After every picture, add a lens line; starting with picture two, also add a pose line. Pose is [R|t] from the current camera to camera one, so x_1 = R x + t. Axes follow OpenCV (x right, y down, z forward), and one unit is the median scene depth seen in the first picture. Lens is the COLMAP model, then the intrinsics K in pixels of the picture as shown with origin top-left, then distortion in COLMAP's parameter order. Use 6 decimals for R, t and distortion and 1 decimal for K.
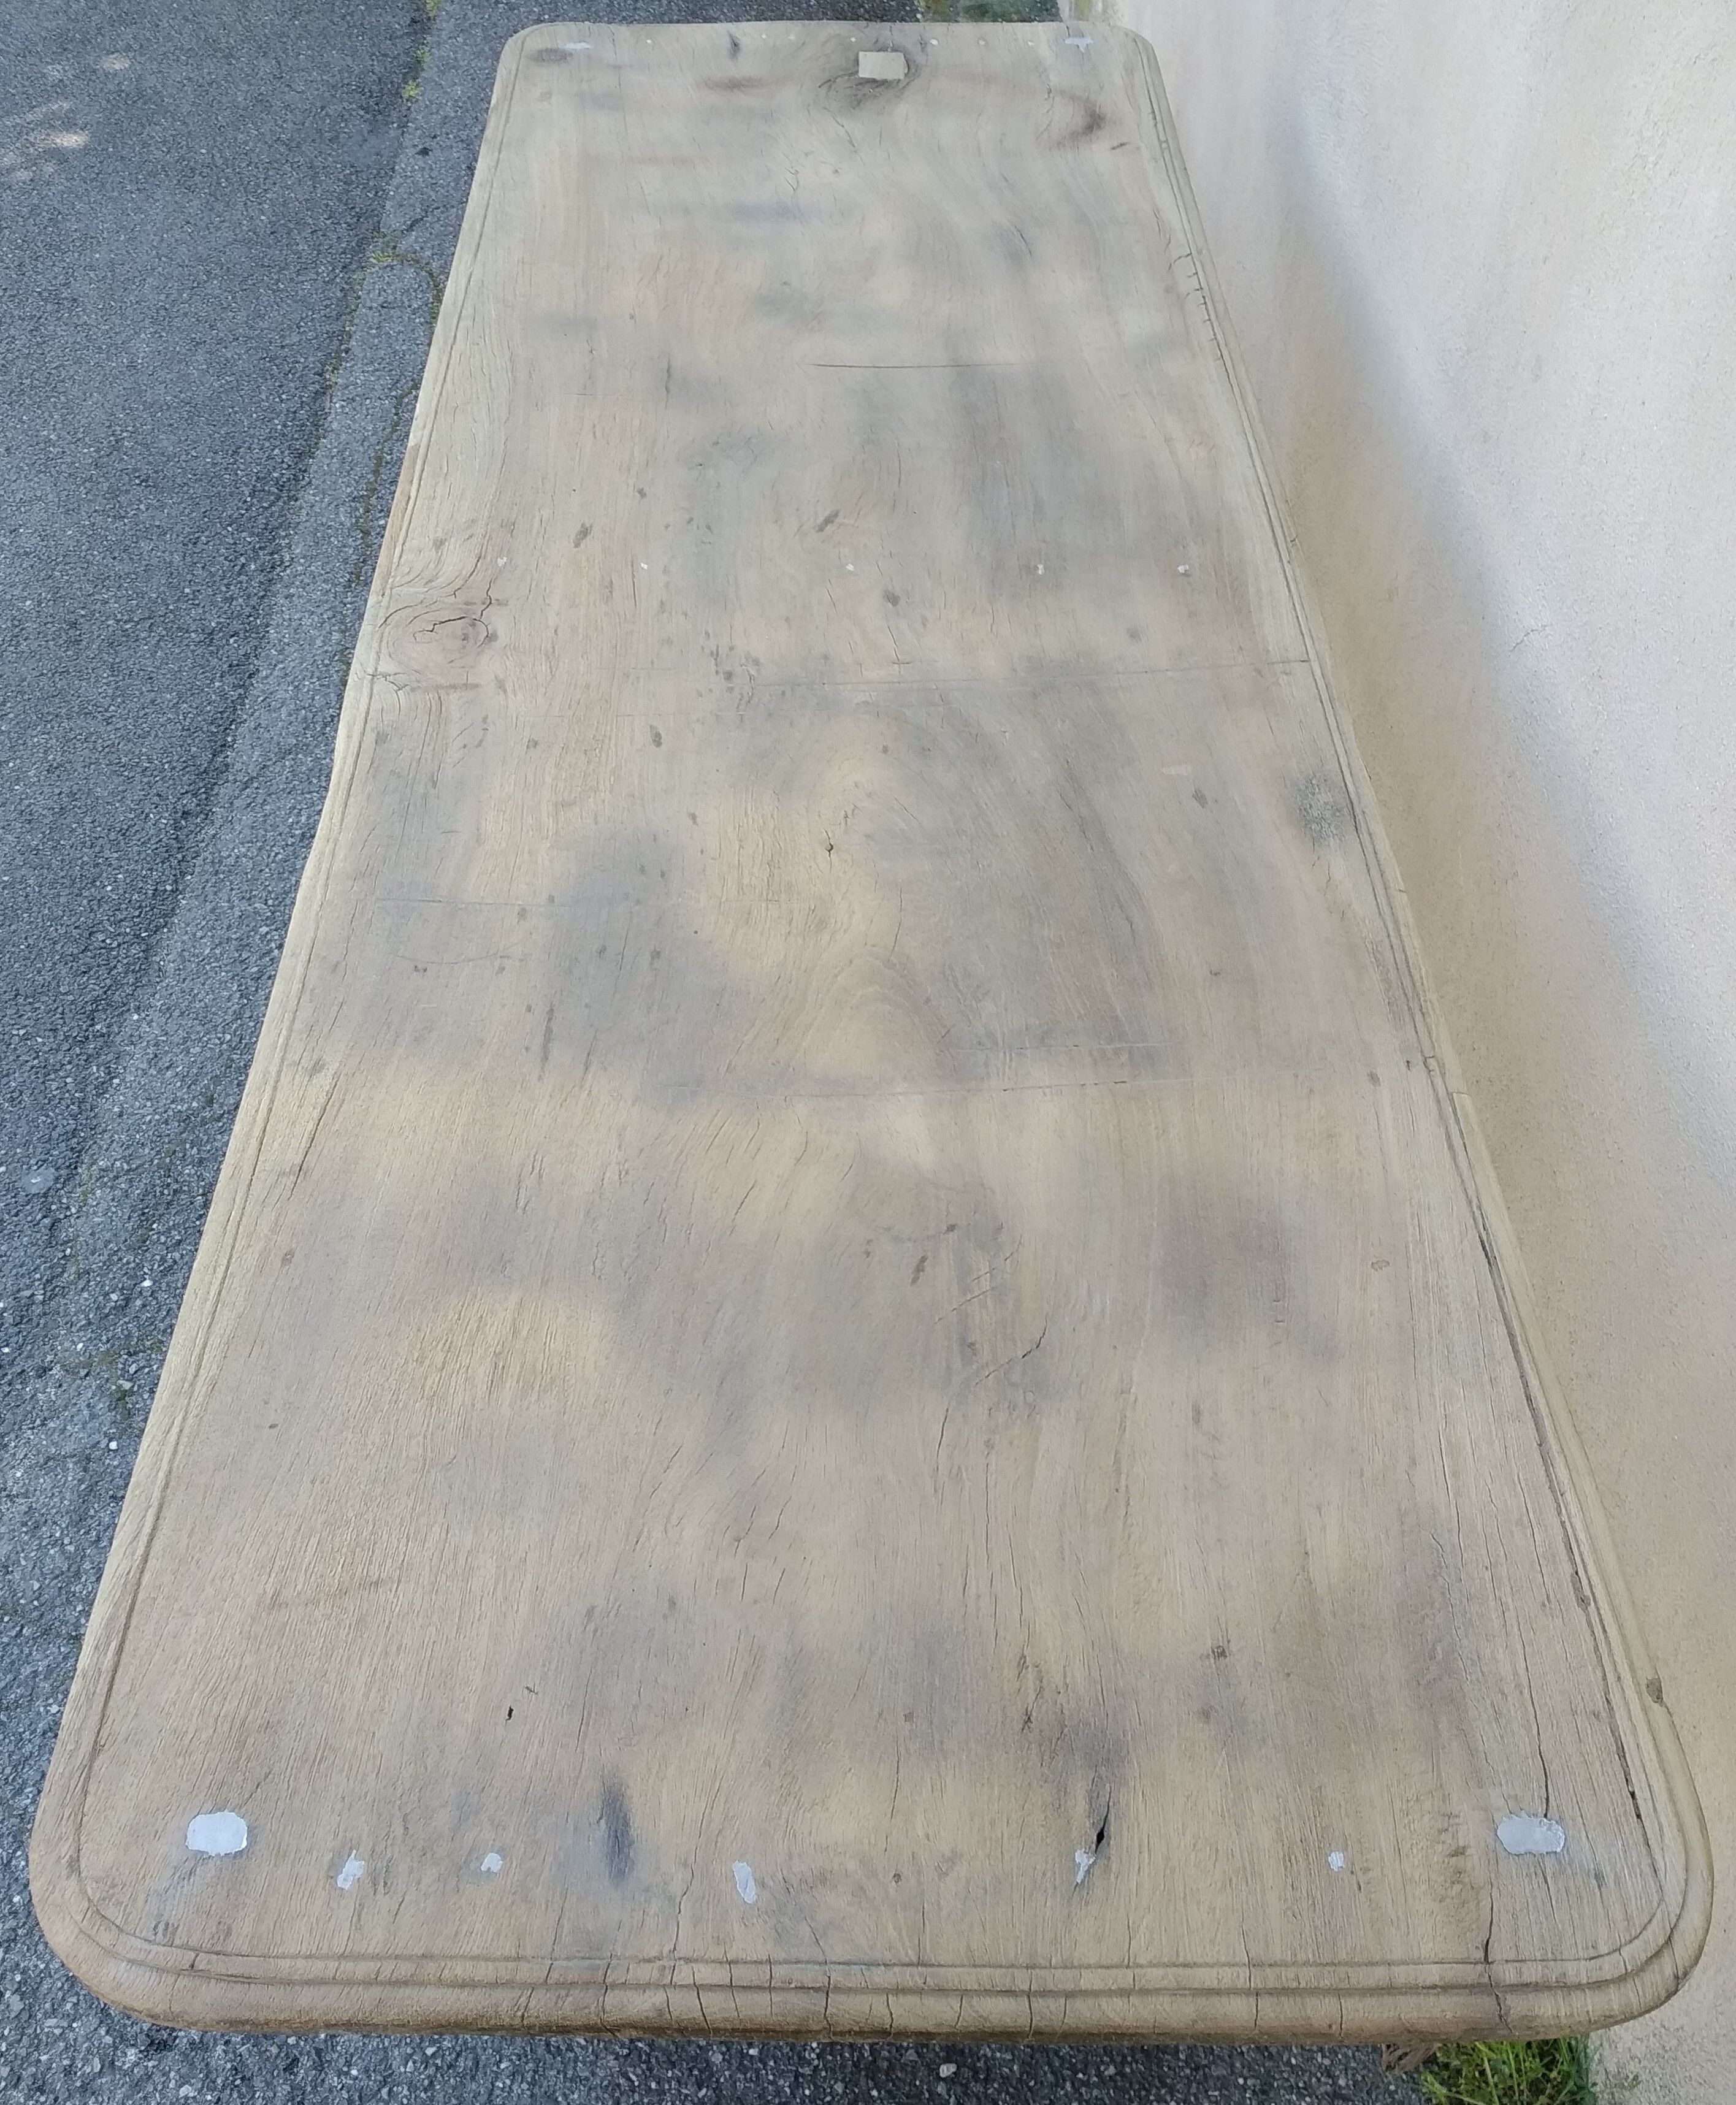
lens RADIAL K [[1862.7, 0, 854.2], [0, 1862.7, 1053.1], [0, 0, 1]] dist [0.015731, -0.004474]
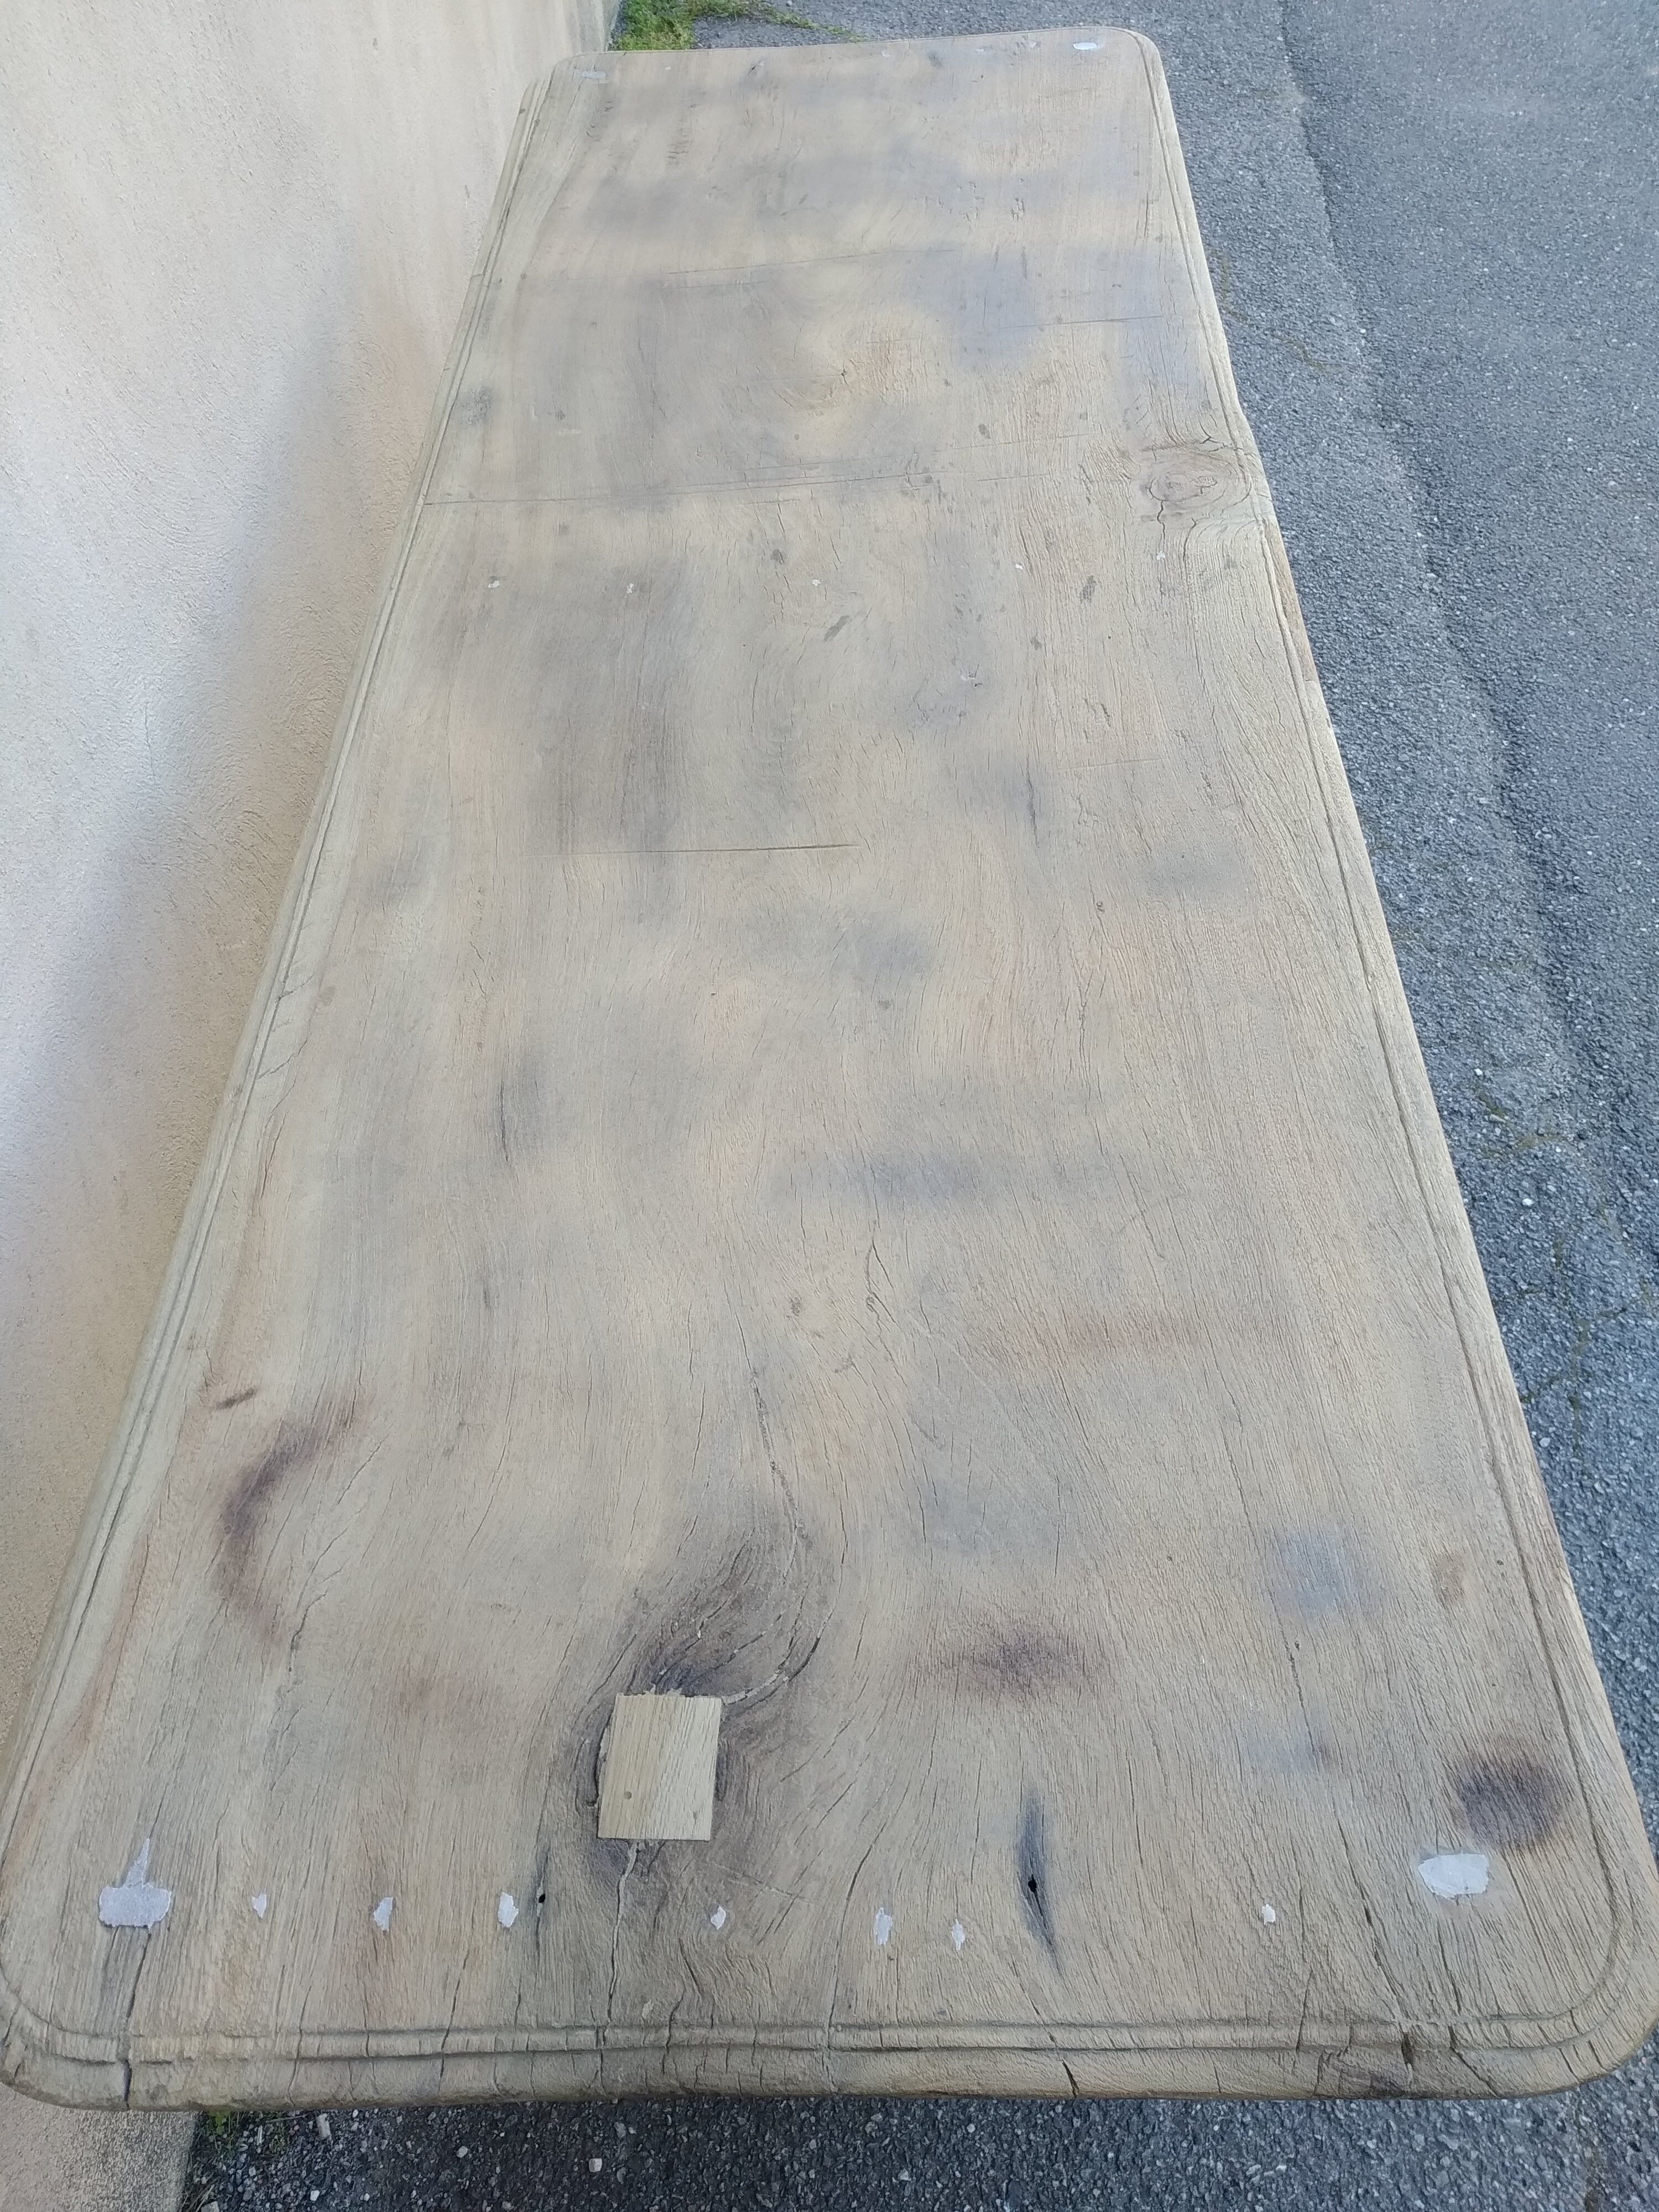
lens RADIAL K [[1664.1, 0, 831.9], [0, 1664.1, 1101.3], [0, 0, 1]] dist [0.009820, -0.037473]
pose [[-0.997805, 0.010514, 0.065382, -0.072323], [0.062183, -0.190756, 0.979666, -1.294570], [0.022773, 0.981581, 0.189684, 1.193199]]
